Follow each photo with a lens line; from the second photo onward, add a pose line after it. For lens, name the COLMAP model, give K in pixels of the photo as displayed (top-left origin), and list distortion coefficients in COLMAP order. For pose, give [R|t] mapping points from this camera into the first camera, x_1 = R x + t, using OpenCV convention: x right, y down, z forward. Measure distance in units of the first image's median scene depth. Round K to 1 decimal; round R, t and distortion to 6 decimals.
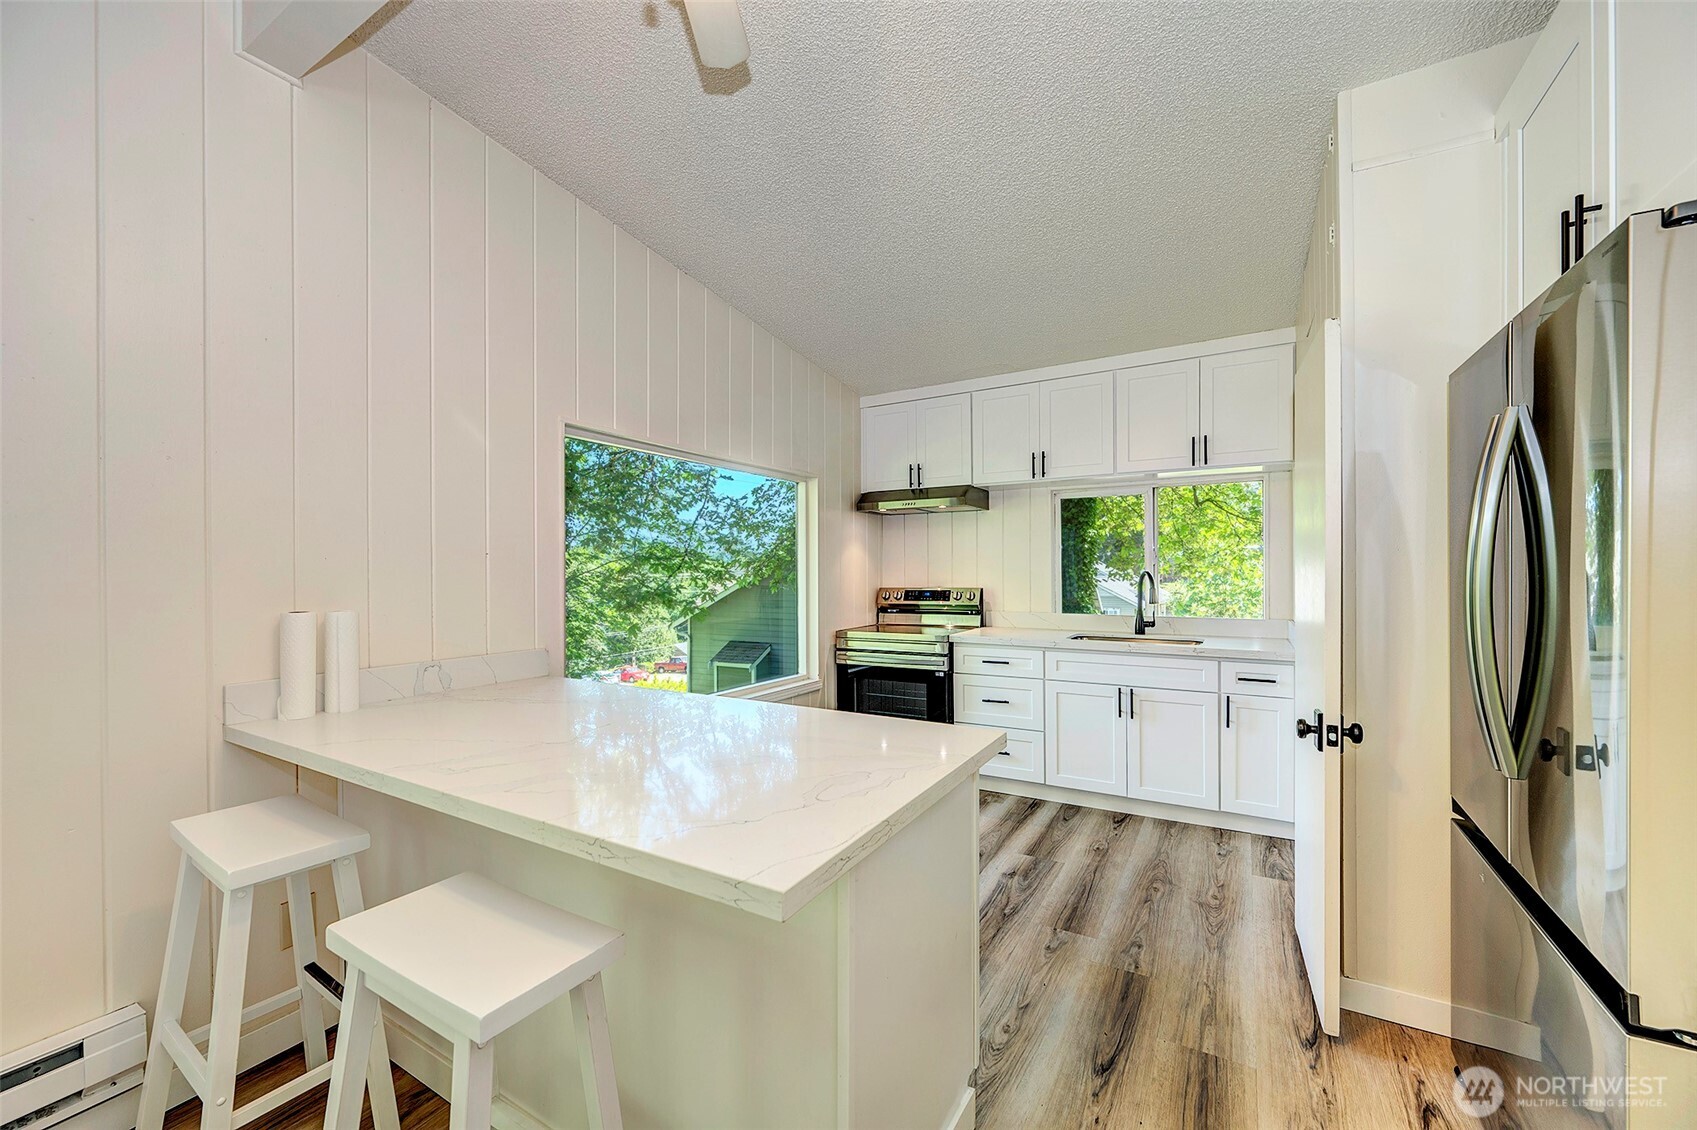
lens RADIAL K [[664.9, 0, 851.9], [0, 664.9, 572.8], [0, 0, 1]] dist [-0.004267, 0.000094]
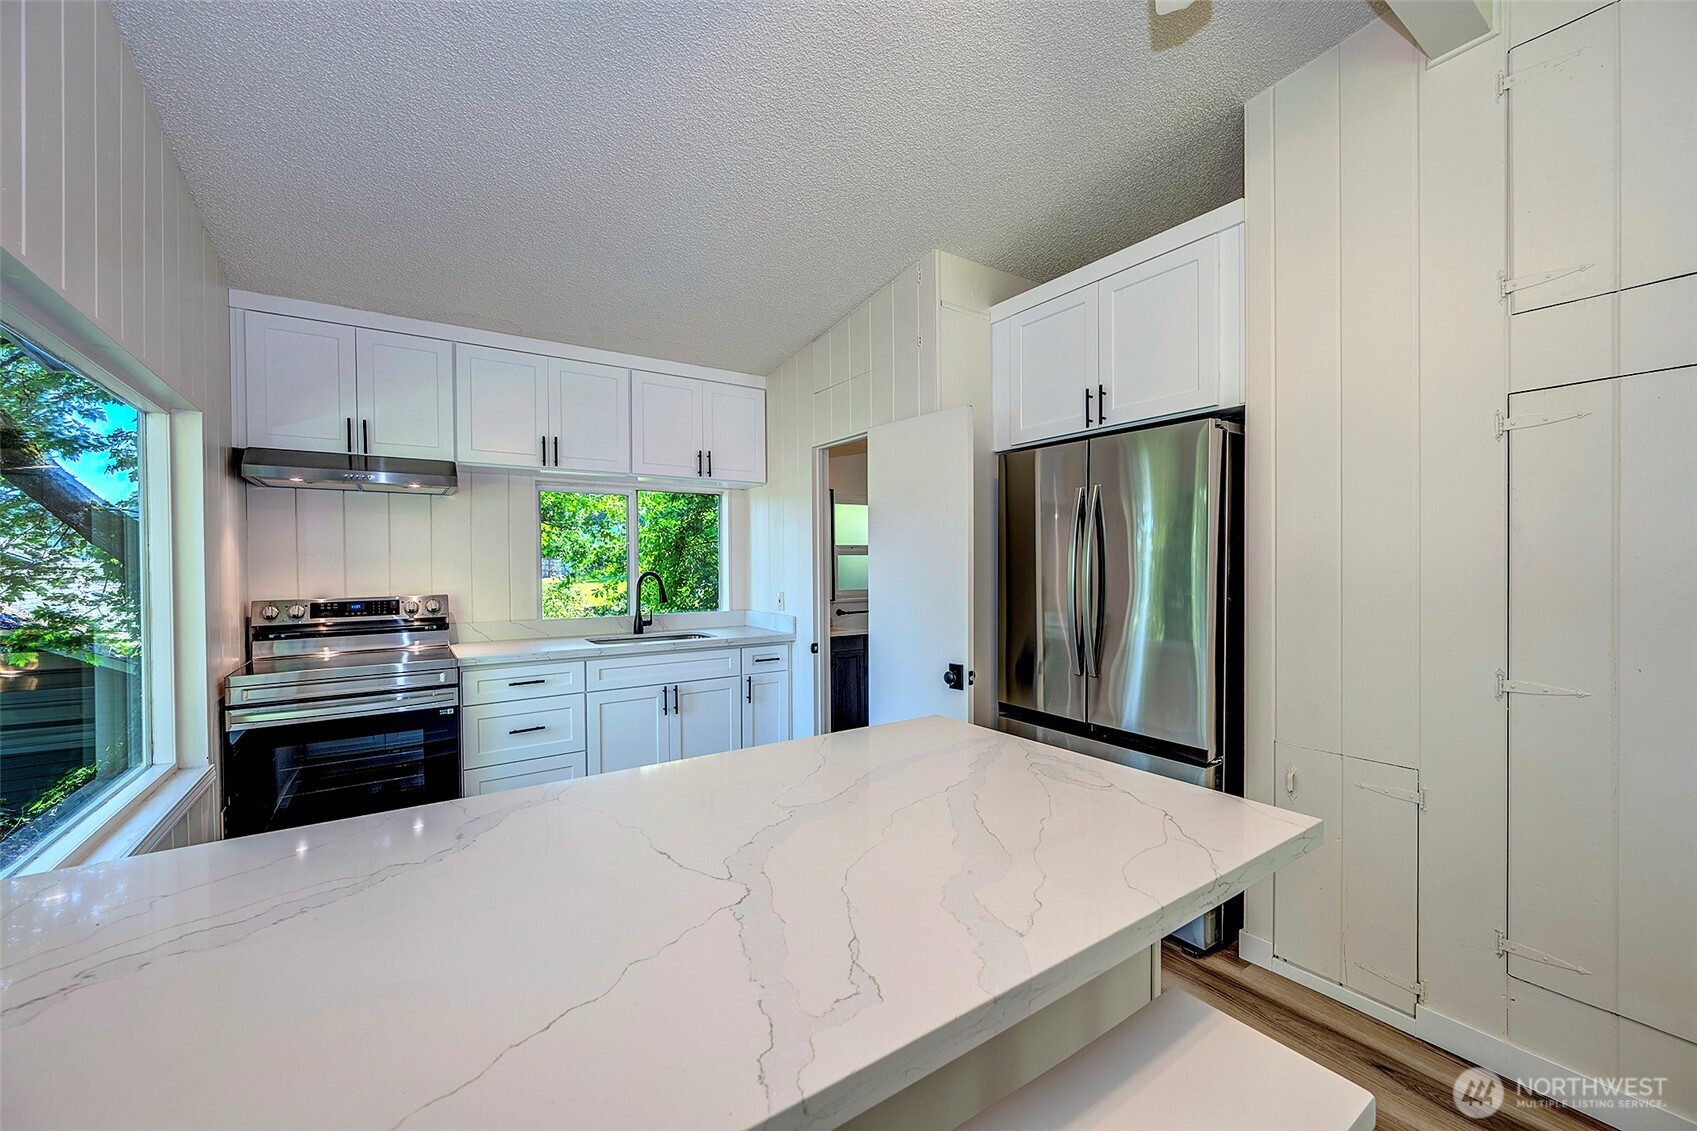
lens RADIAL K [[664.9, 0, 851.9], [0, 664.9, 573.3], [0, 0, 1]] dist [-0.004267, 0.000094]
pose [[0.422465, -0.010043, 0.906324, -0.328238], [0.008404, 0.999939, 0.007163, -0.004236], [-0.906340, 0.004590, 0.422524, 0.254772]]
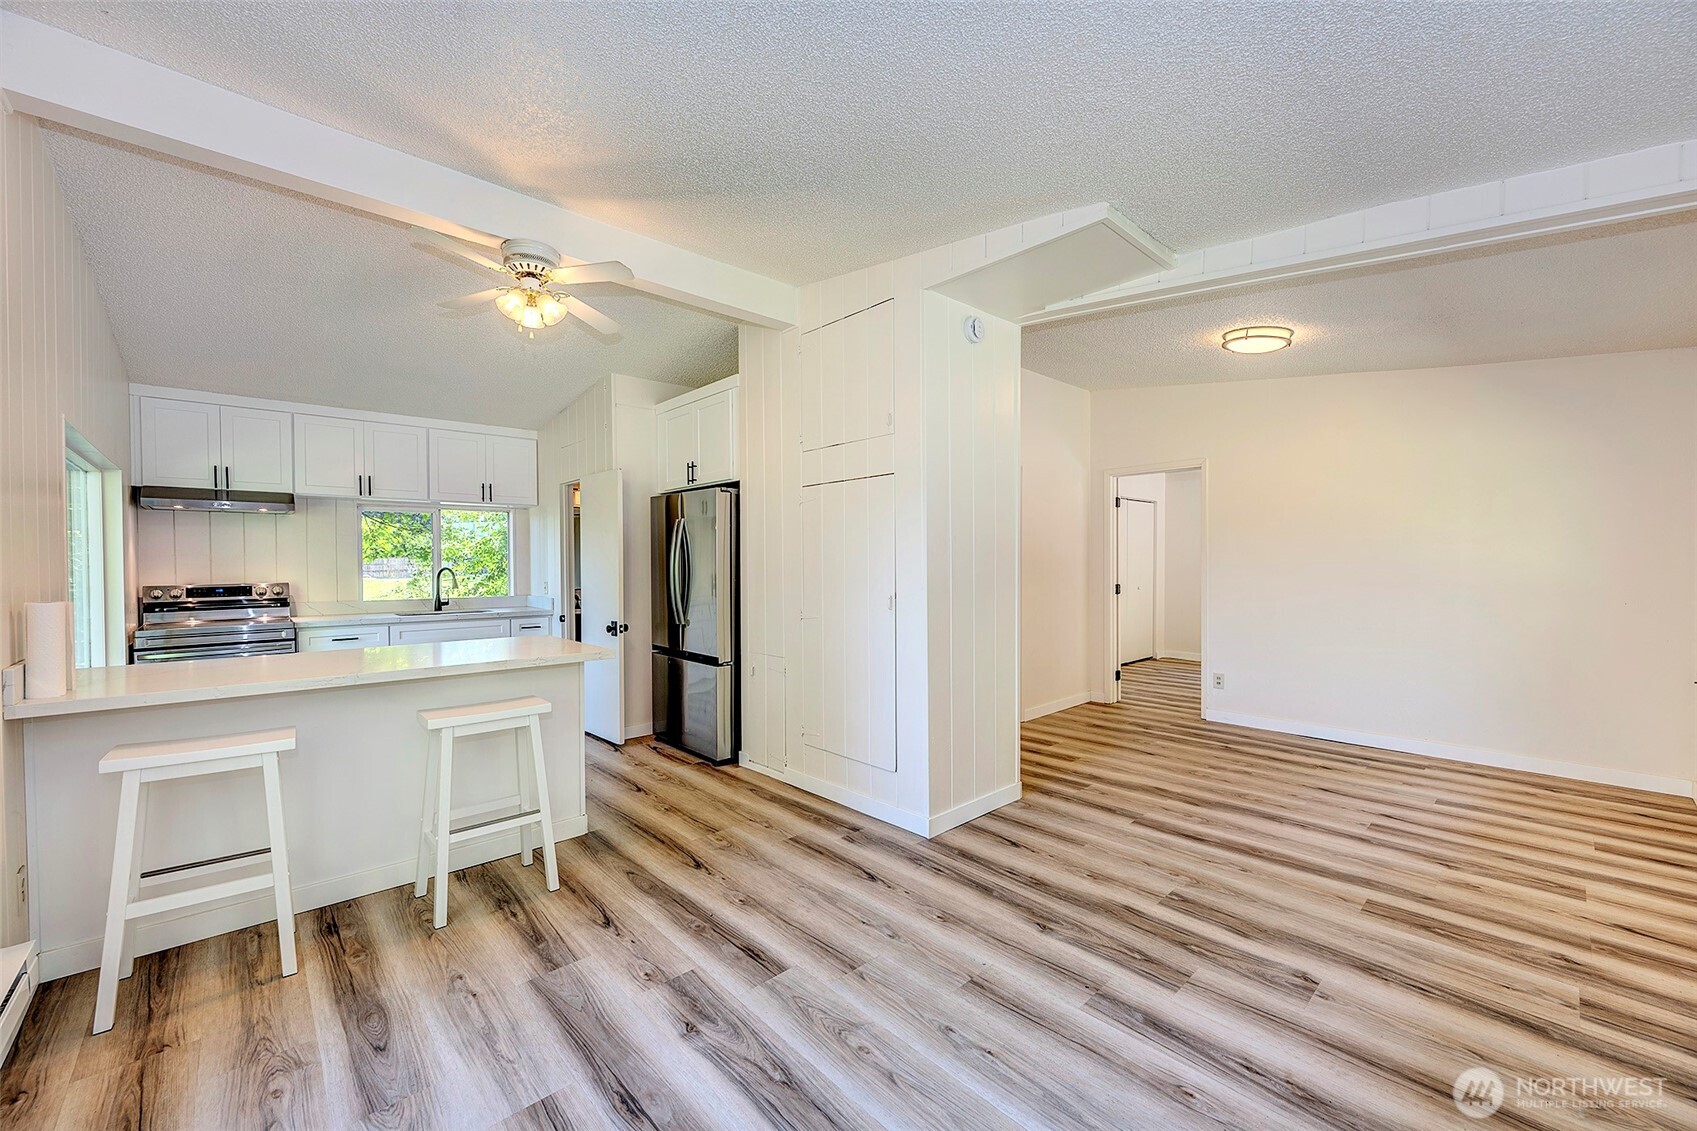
lens RADIAL K [[664.9, 0, 851.9], [0, 664.9, 573.3], [0, 0, 1]] dist [-0.004267, 0.000094]
pose [[0.286586, -0.010851, 0.957993, -0.652602], [0.008540, 0.999925, 0.008772, 0.005177], [-0.958016, 0.005667, 0.286657, -0.265615]]
